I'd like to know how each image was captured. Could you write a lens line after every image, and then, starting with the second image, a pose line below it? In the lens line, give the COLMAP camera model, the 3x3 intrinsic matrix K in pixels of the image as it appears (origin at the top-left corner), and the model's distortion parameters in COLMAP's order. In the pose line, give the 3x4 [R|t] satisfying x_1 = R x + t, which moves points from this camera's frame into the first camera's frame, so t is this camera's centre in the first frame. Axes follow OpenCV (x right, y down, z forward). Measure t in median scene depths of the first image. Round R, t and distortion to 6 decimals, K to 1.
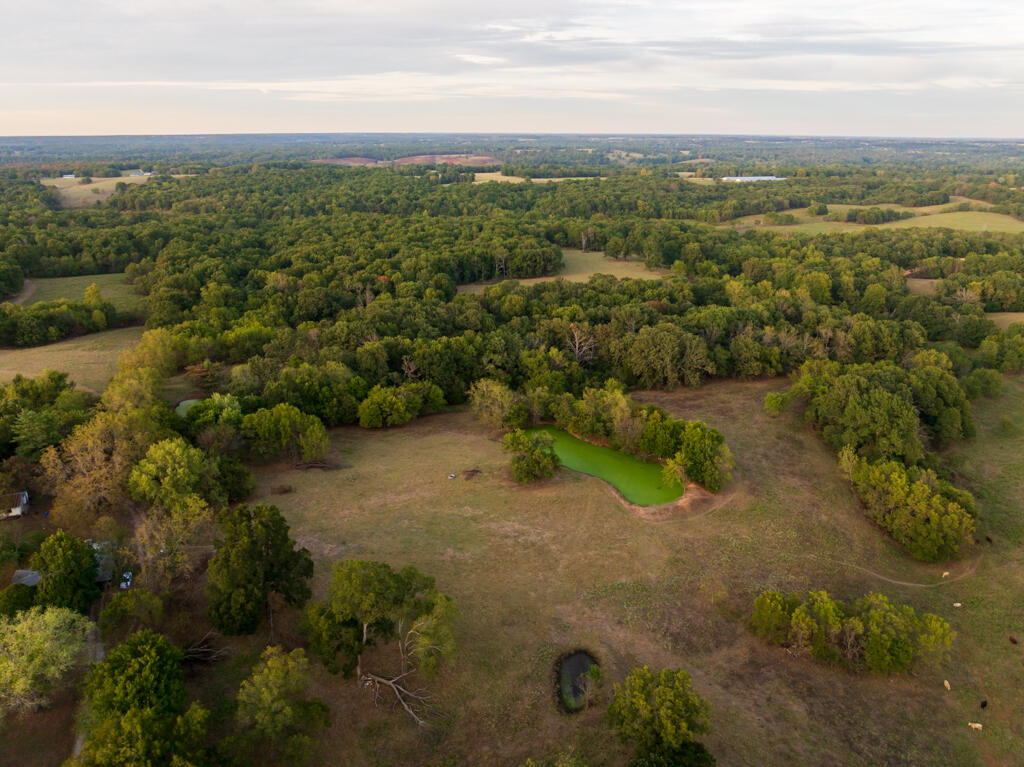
lens RADIAL K [[725.2, 0, 511.1], [0, 725.2, 381.4], [0, 0, 1]] dist [-0.051601, 0.030137]
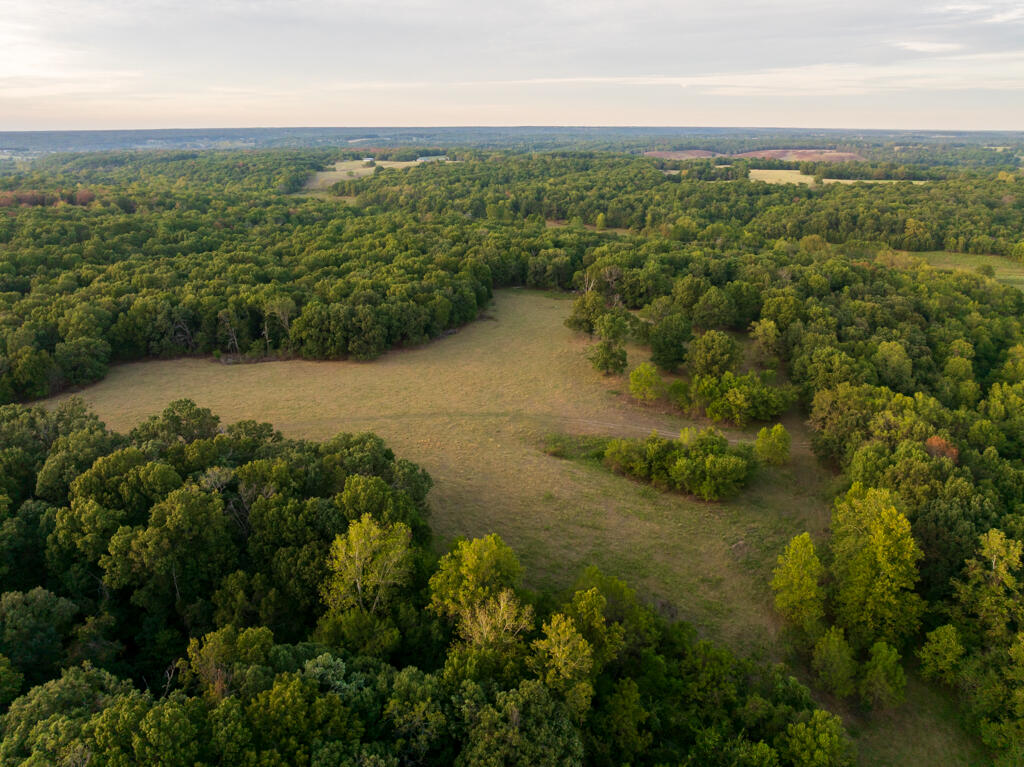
lens RADIAL K [[725.2, 0, 513.1], [0, 725.2, 385.1], [0, 0, 1]] dist [-0.051601, 0.030137]
pose [[0.862733, 0.169672, -0.476343, 0.078316], [-0.164308, 0.984970, 0.053255, -0.033989], [0.478220, 0.032322, 0.877645, 0.119087]]
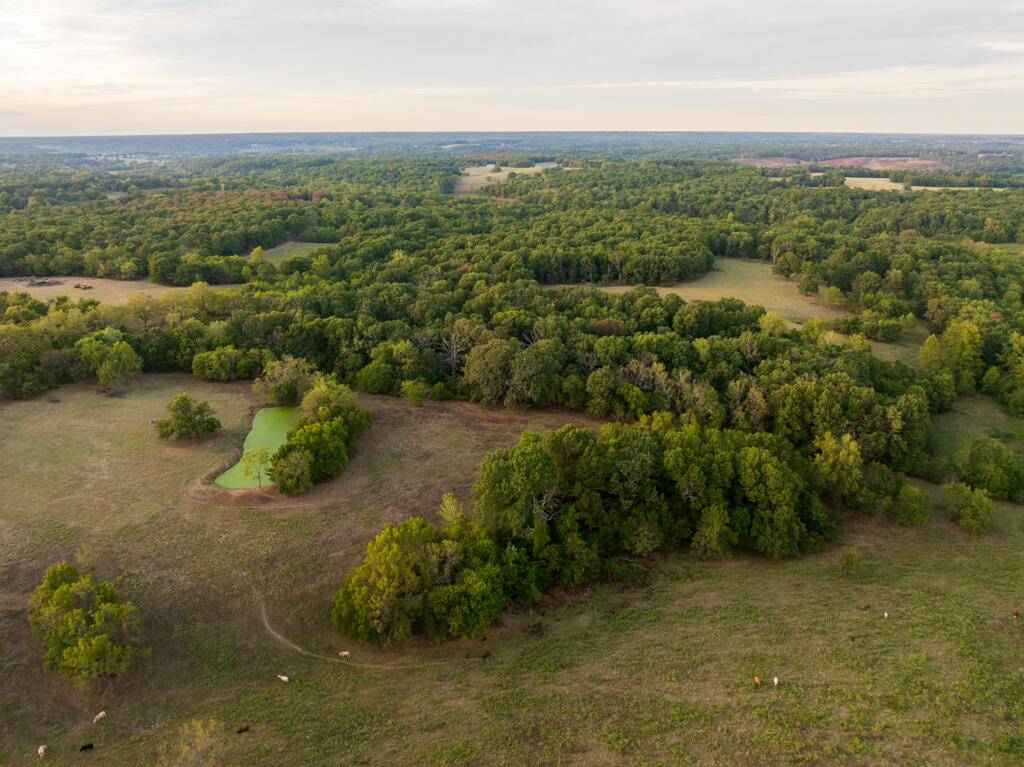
lens RADIAL K [[725.2, 0, 512.9], [0, 725.2, 382.3], [0, 0, 1]] dist [-0.051601, 0.030137]
pose [[0.815155, 0.188528, -0.547703, 0.083921], [-0.186888, 0.980585, 0.059384, -0.008909], [0.548265, 0.053952, 0.834563, 0.028115]]
